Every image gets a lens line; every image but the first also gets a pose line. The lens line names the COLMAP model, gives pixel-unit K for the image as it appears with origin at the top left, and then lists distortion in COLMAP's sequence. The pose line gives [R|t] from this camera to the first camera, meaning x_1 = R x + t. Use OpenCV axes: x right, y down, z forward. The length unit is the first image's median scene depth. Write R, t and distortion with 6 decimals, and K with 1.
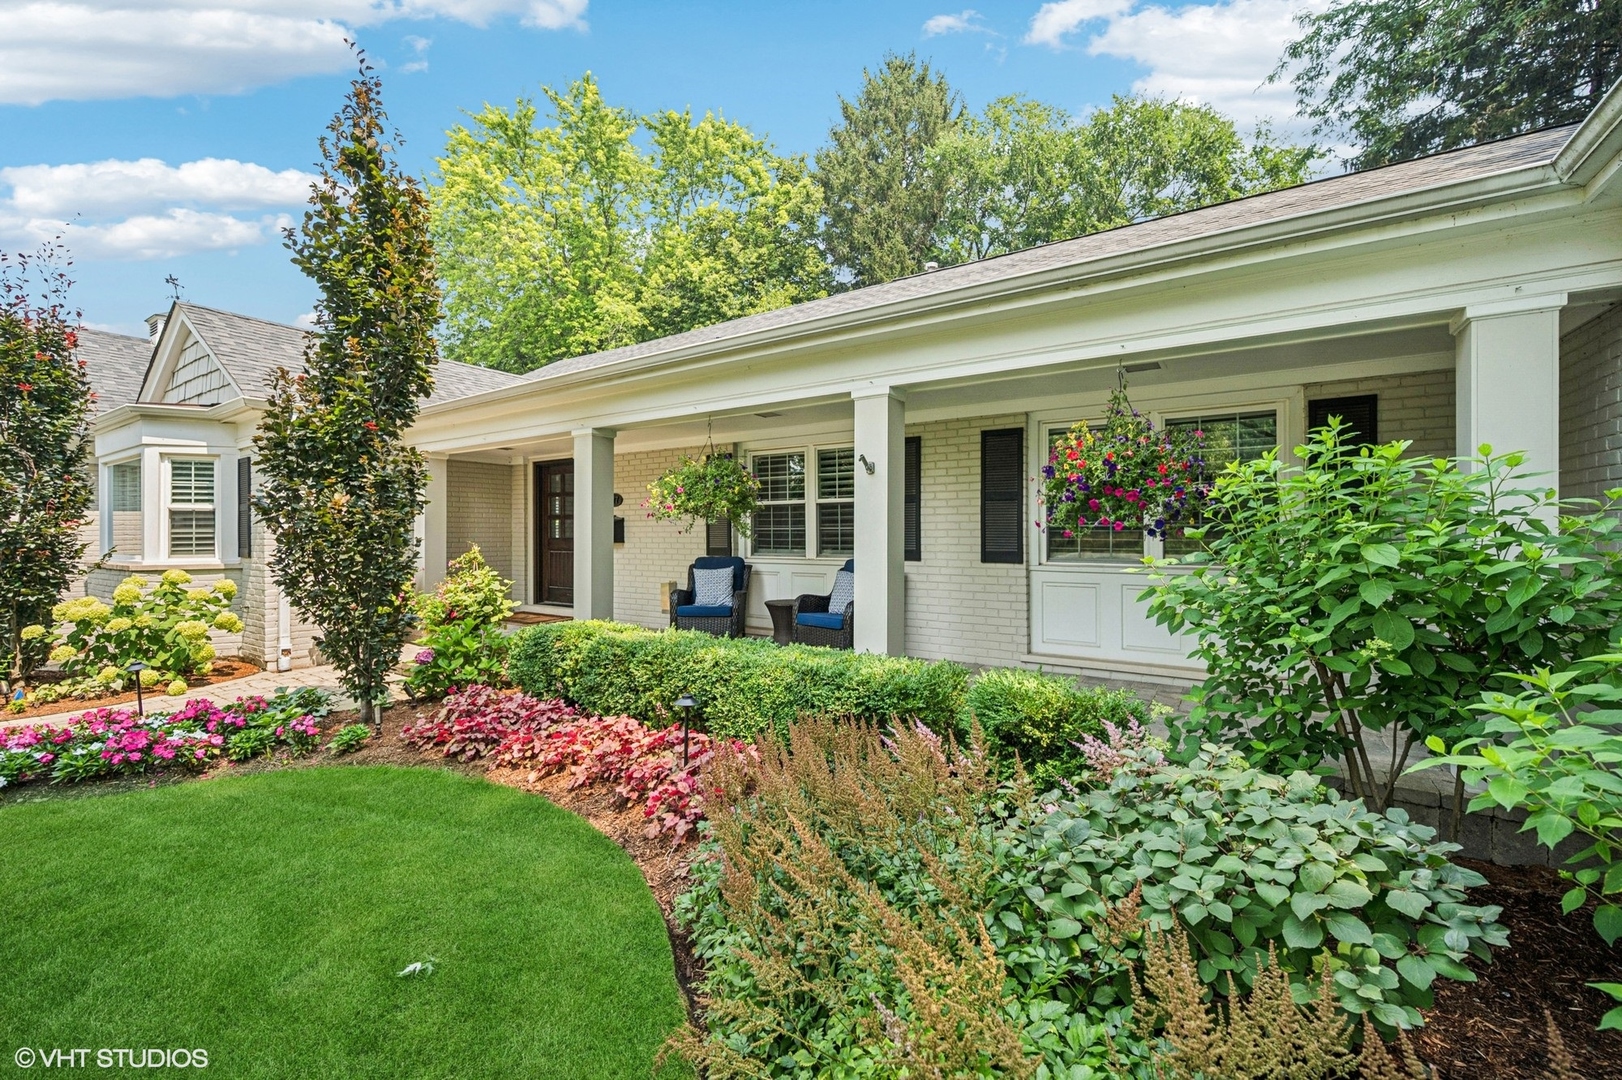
lens RADIAL K [[650.7, 0, 811.0], [0, 650.7, 540.0], [0, 0, 1]] dist [0.014973, -0.000022]
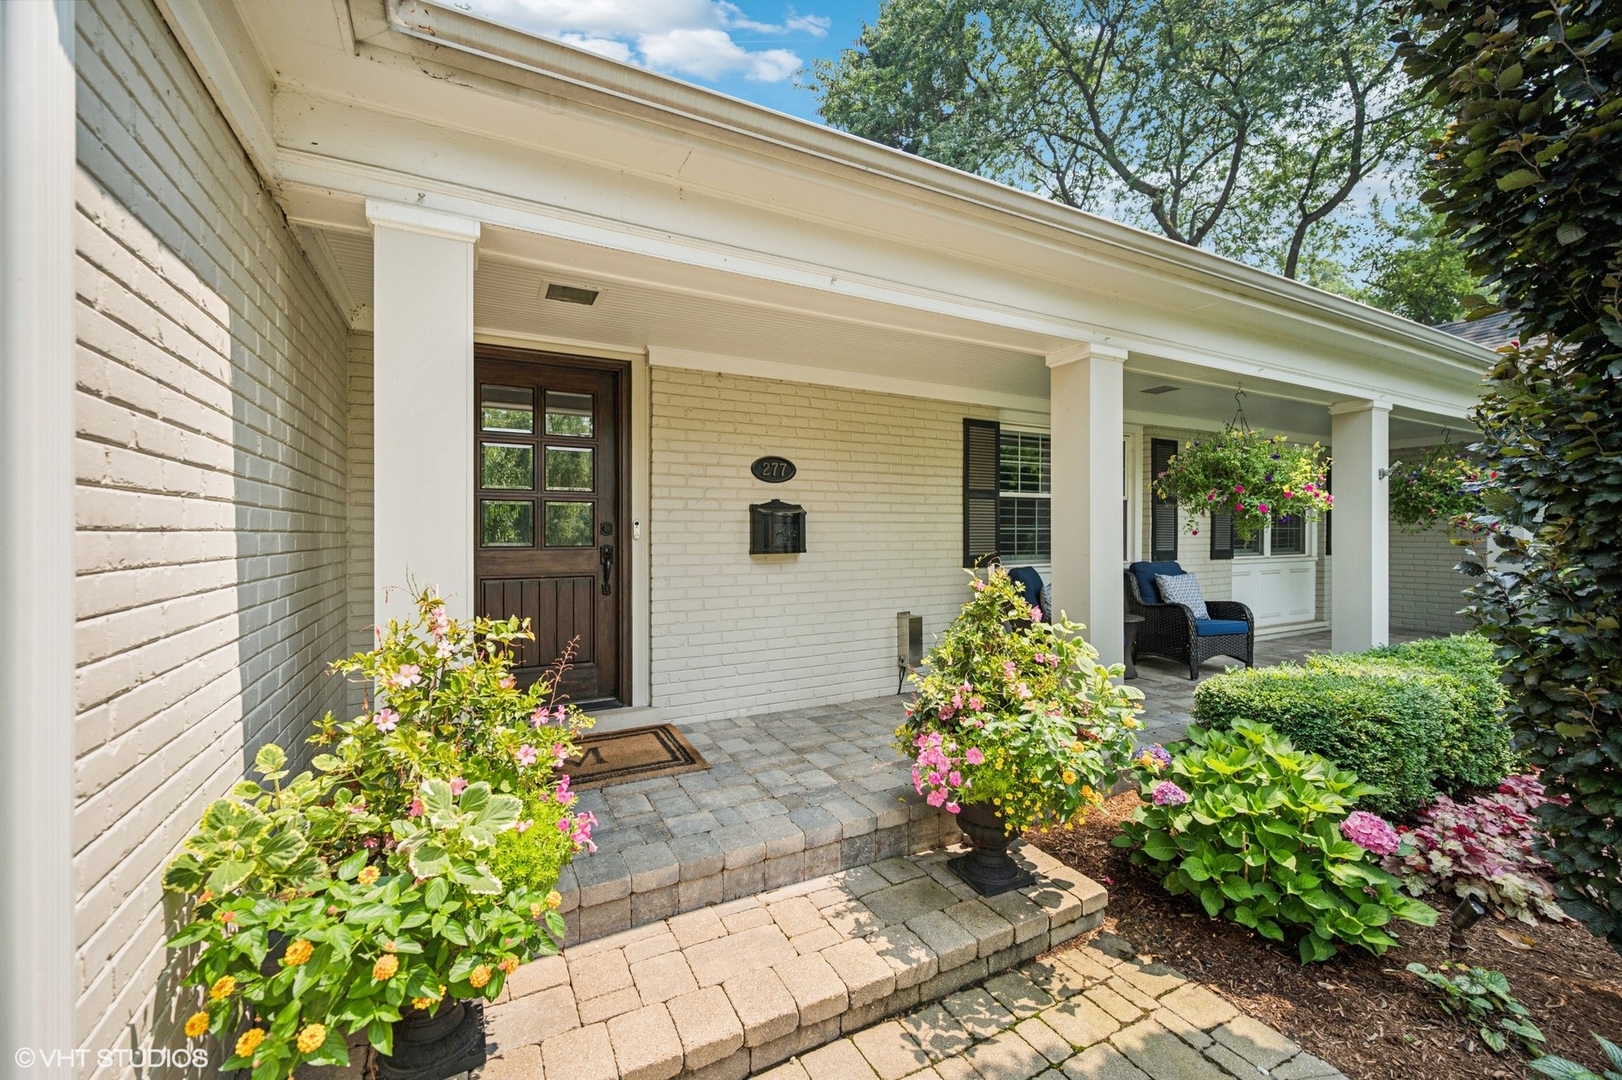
lens RADIAL K [[650.7, 0, 811.0], [0, 650.7, 540.0], [0, 0, 1]] dist [0.014973, -0.000022]
pose [[0.490693, -0.006976, 0.871305, -0.739393], [0.006655, 0.999969, 0.004258, -0.006546], [-0.871307, 0.003709, 0.490724, 0.716024]]
